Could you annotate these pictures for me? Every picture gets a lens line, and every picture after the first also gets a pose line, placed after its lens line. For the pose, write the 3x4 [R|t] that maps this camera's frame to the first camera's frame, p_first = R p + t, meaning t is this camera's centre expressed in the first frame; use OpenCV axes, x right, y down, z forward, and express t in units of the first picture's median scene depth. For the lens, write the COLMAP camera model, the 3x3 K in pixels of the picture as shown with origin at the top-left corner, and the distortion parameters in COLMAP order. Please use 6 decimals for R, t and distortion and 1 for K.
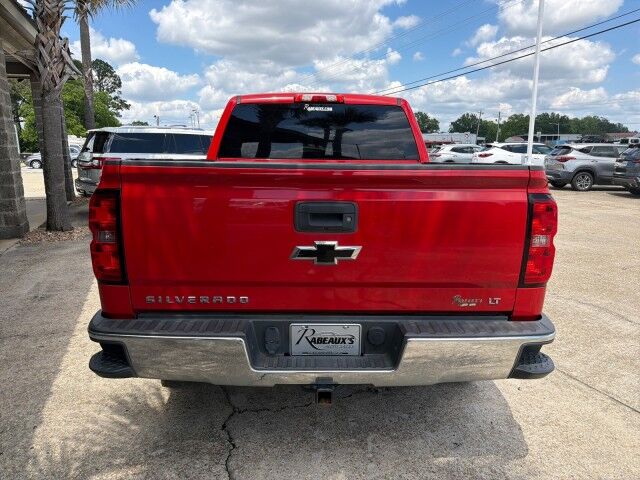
lens RADIAL K [[457.2, 0, 320.8], [0, 457.2, 242.7], [0, 0, 1]] dist [0.033547, -0.047373]
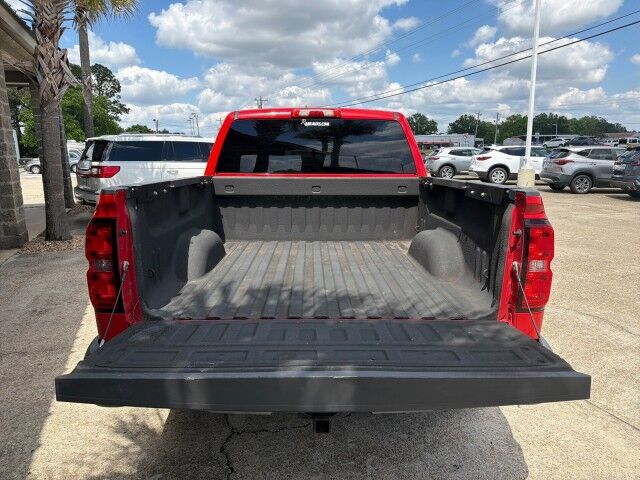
lens RADIAL K [[457.2, 0, 321.6], [0, 457.2, 239.1], [0, 0, 1]] dist [0.033547, -0.047373]
pose [[0.999975, -0.007010, 0.000977, 0.001104], [0.007020, 0.999924, -0.010182, -0.007504], [-0.000906, 0.010189, 0.999948, 0.000019]]
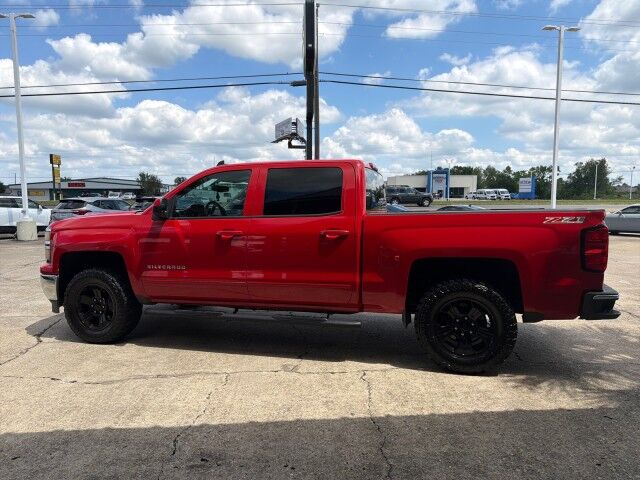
lens RADIAL K [[457.2, 0, 323.4], [0, 457.2, 244.3], [0, 0, 1]] dist [0.033547, -0.047373]
pose [[0.261059, -0.088098, 0.961294, -0.343936], [0.192345, 0.980605, 0.037632, -0.043198], [-0.945966, 0.175076, 0.272941, 0.206010]]
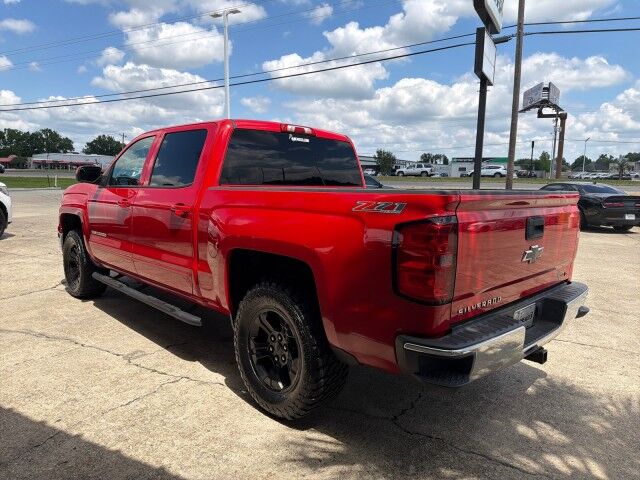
lens RADIAL K [[457.2, 0, 318.8], [0, 457.2, 241.5], [0, 0, 1]] dist [0.033547, -0.047373]
pose [[0.724573, -0.082051, 0.684297, -0.181962], [0.116999, 0.993120, -0.004805, -0.011716], [-0.679195, 0.083543, 0.729188, 0.053926]]
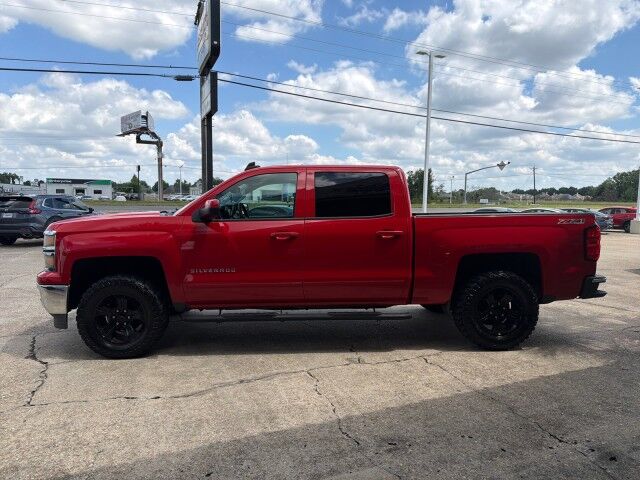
lens RADIAL K [[457.2, 0, 325.4], [0, 457.2, 245.9], [0, 0, 1]] dist [0.033547, -0.047373]
pose [[-0.070975, -0.089354, 0.993468, -0.374008], [0.187186, 0.977092, 0.101254, -0.069163], [-0.979757, 0.193150, -0.052623, 0.335819]]
